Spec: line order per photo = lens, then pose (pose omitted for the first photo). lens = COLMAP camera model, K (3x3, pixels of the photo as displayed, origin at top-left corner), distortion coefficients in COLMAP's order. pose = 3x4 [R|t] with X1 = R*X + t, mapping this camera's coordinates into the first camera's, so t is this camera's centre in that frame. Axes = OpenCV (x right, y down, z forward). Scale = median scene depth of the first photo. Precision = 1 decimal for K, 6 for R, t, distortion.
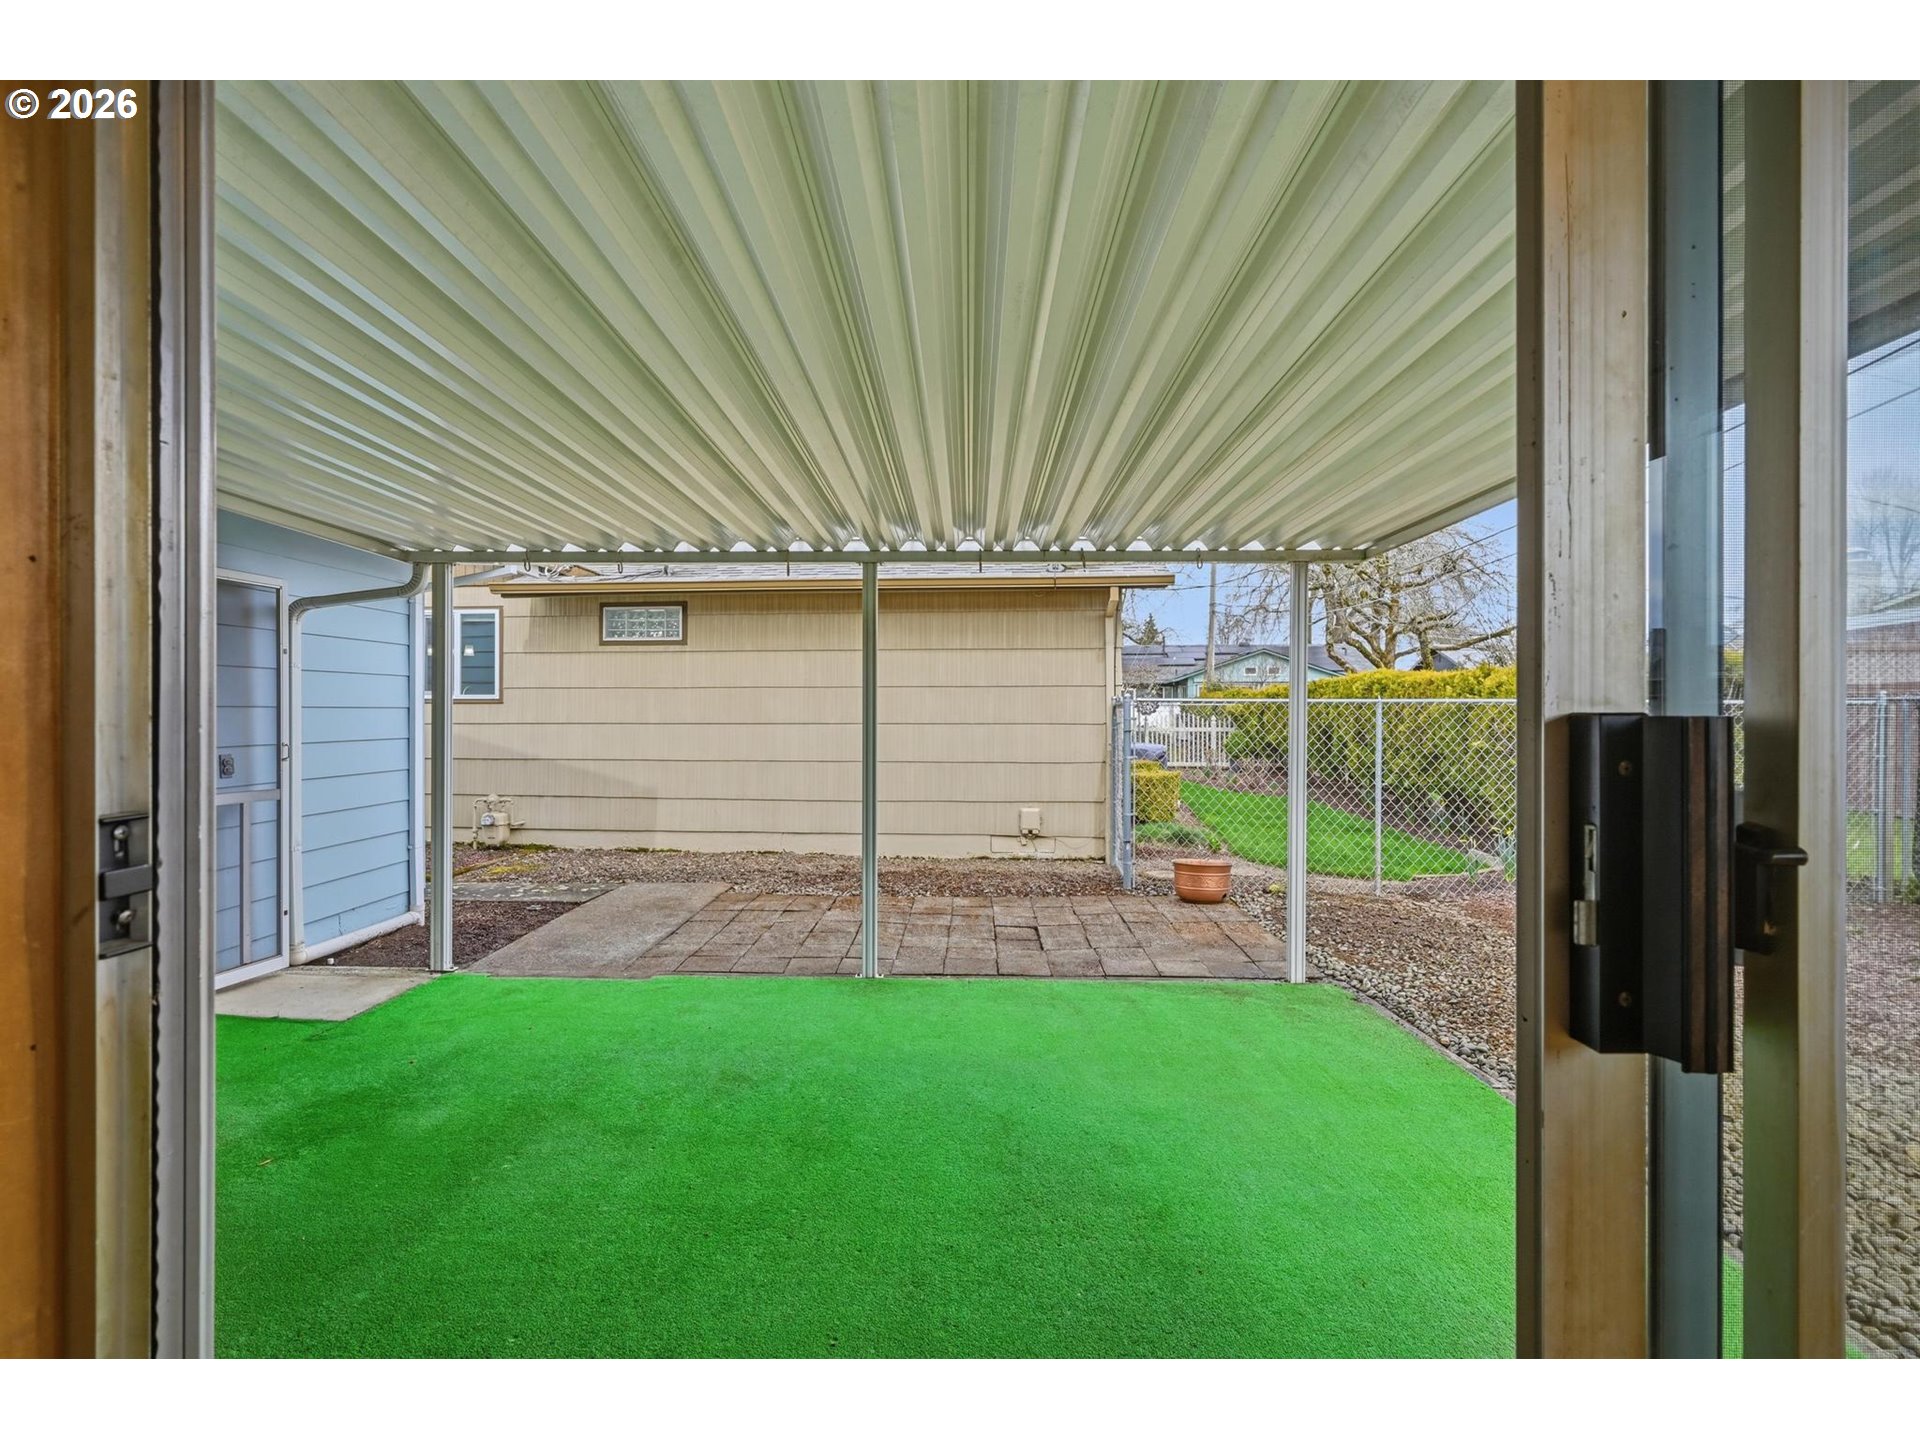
lens RADIAL K [[955.2, 0, 964.6], [0, 955.2, 721.4], [0, 0, 1]] dist [0.011263, -0.000322]
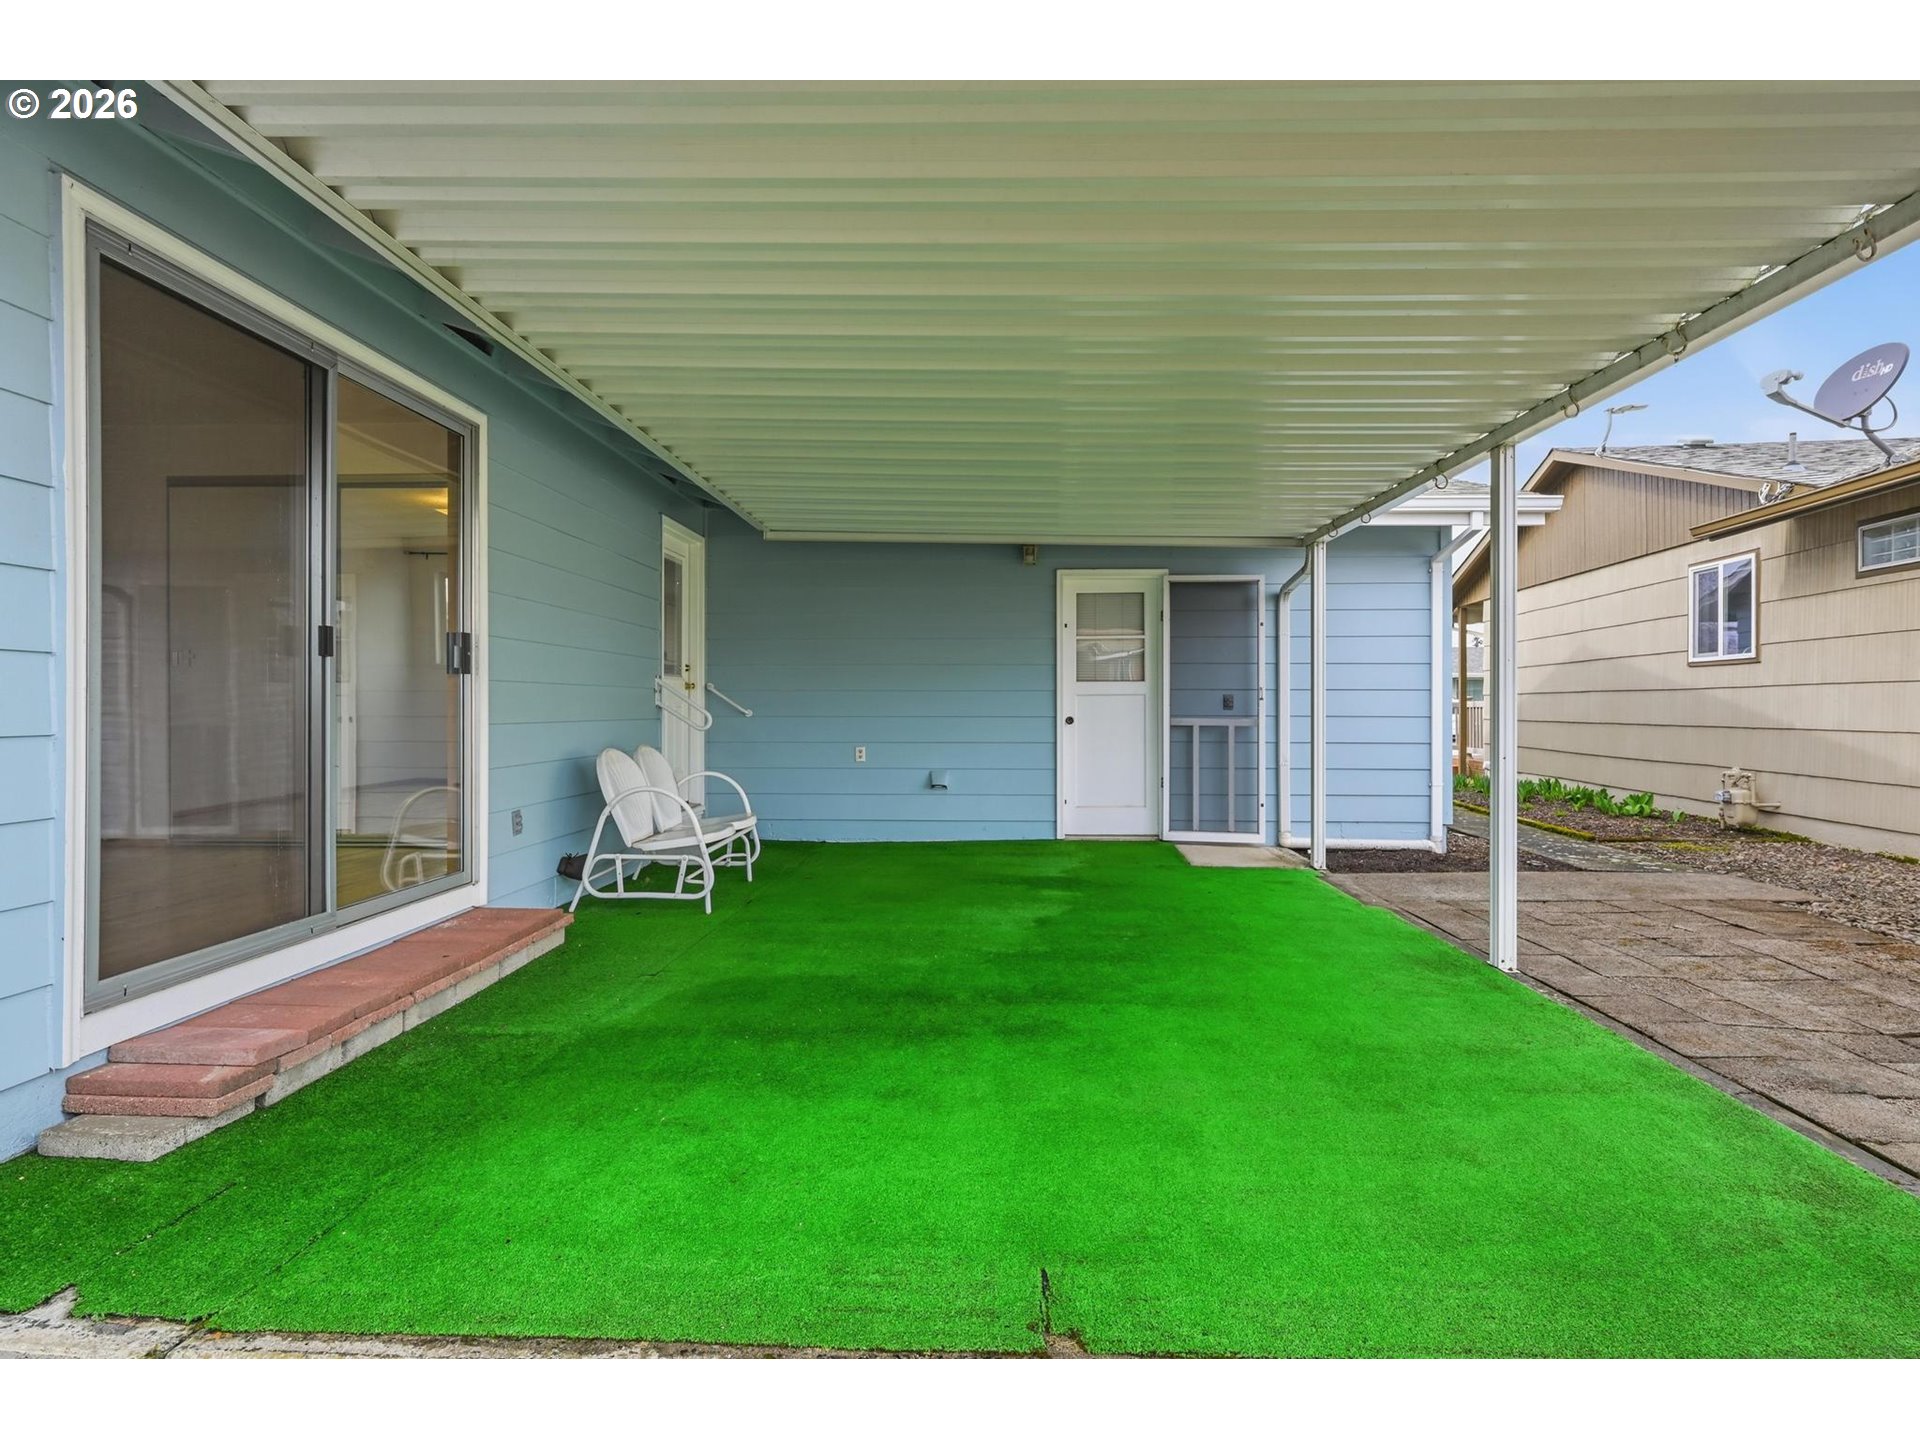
lens RADIAL K [[955.2, 0, 953.1], [0, 955.2, 709.8], [0, 0, 1]] dist [0.011263, -0.000322]
pose [[-0.048631, 0.000812, -0.998816, 0.282646], [-0.015454, 0.999879, 0.001565, 0.022817], [0.998697, 0.015511, -0.048612, 0.226076]]
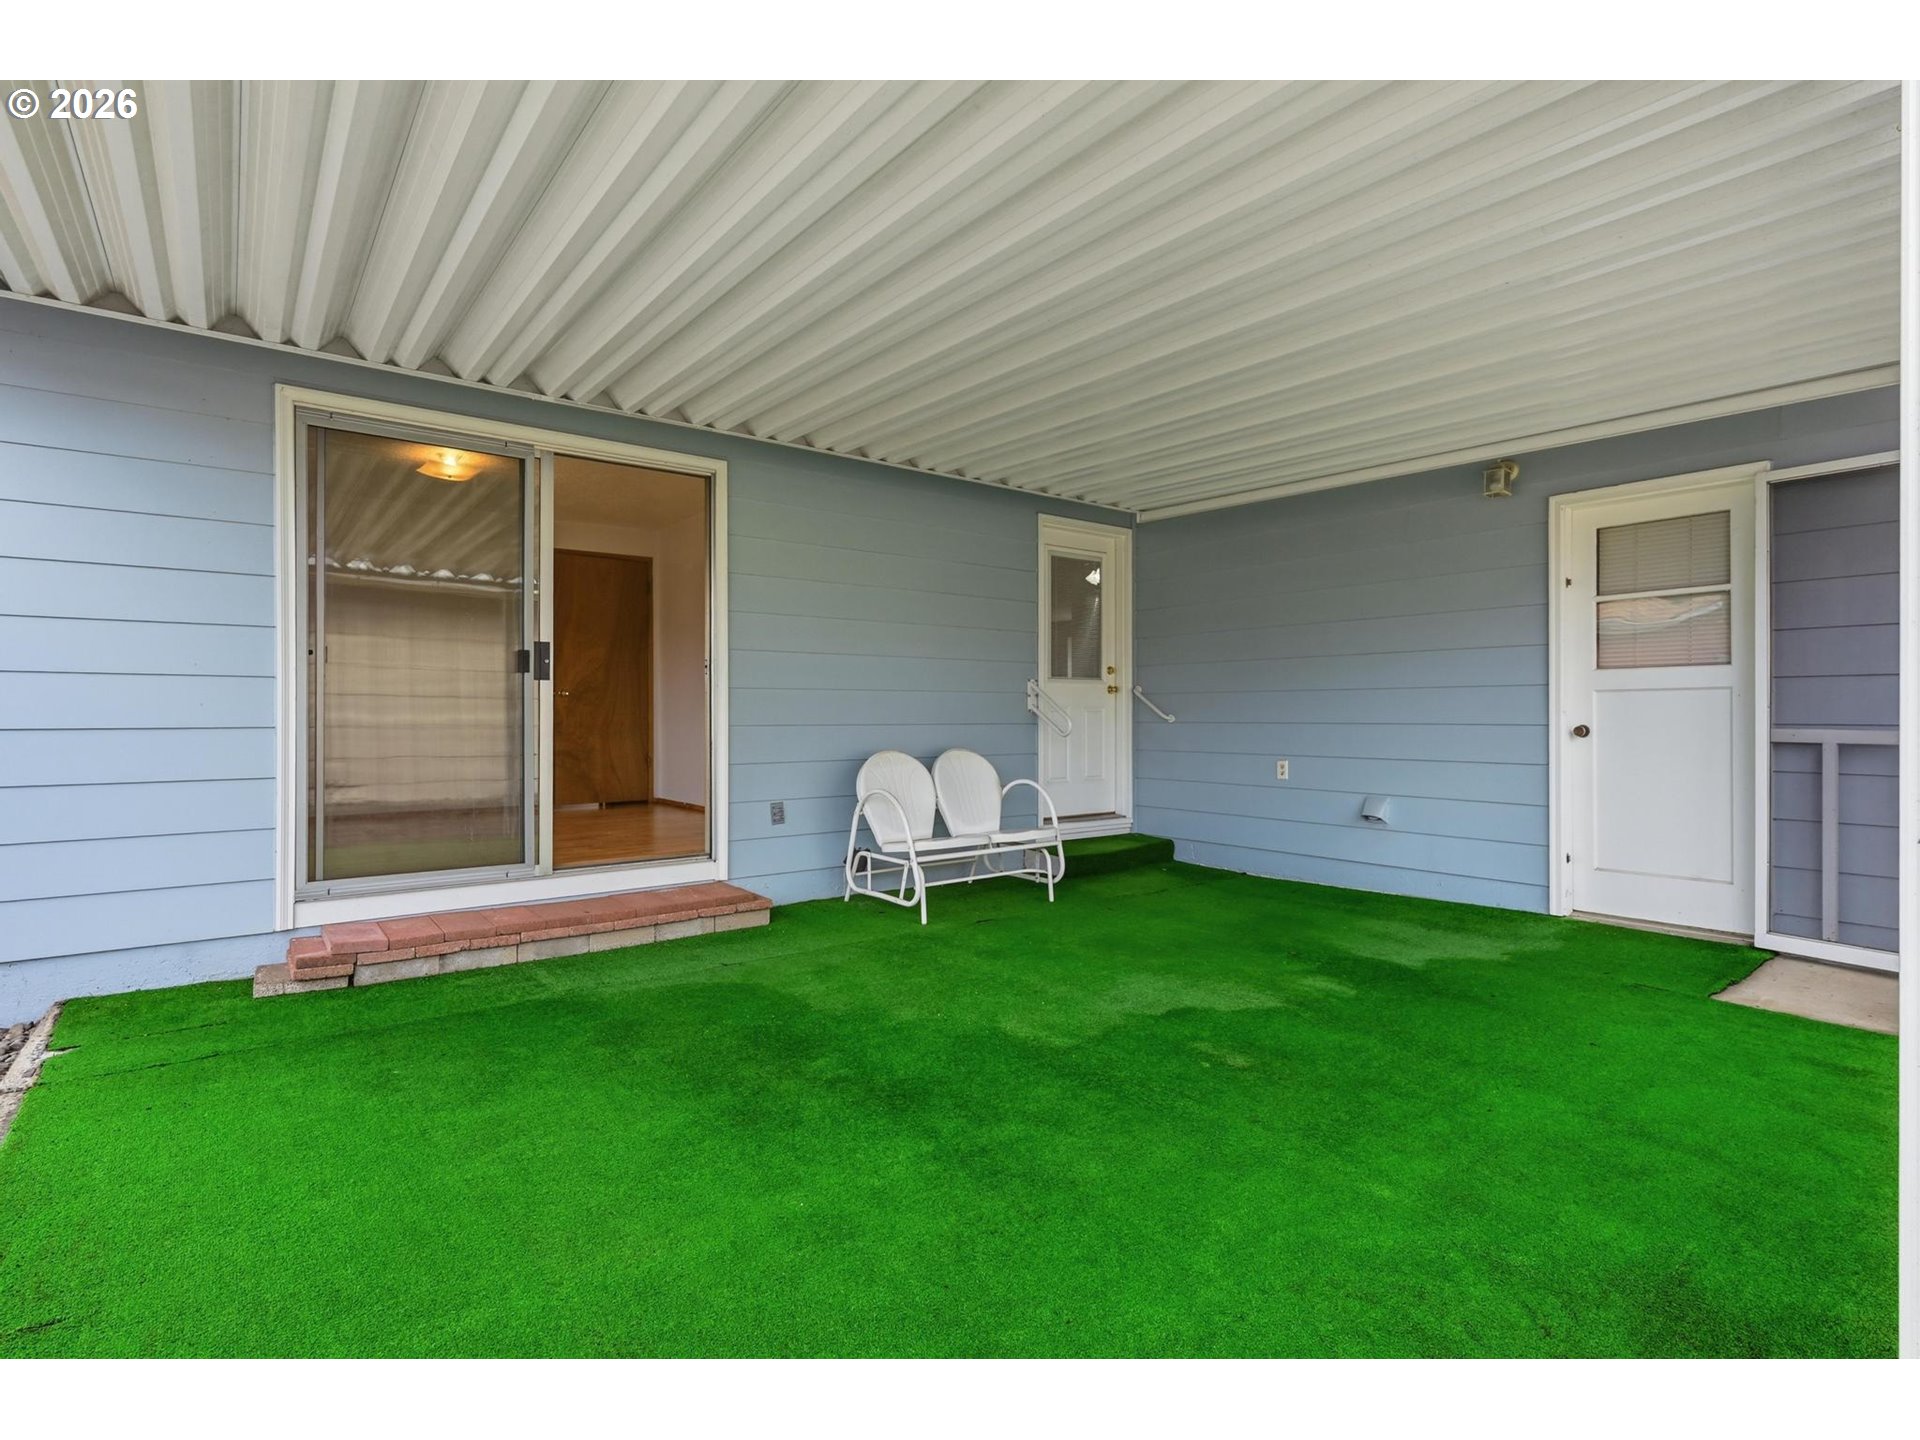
lens RADIAL K [[955.2, 0, 957.2], [0, 955.2, 721.2], [0, 0, 1]] dist [0.011263, -0.000322]
pose [[-0.798548, 0.001890, -0.601929, 0.119302], [-0.009706, 0.999825, 0.016016, 0.021710], [0.601853, 0.018632, -0.798389, 0.412276]]
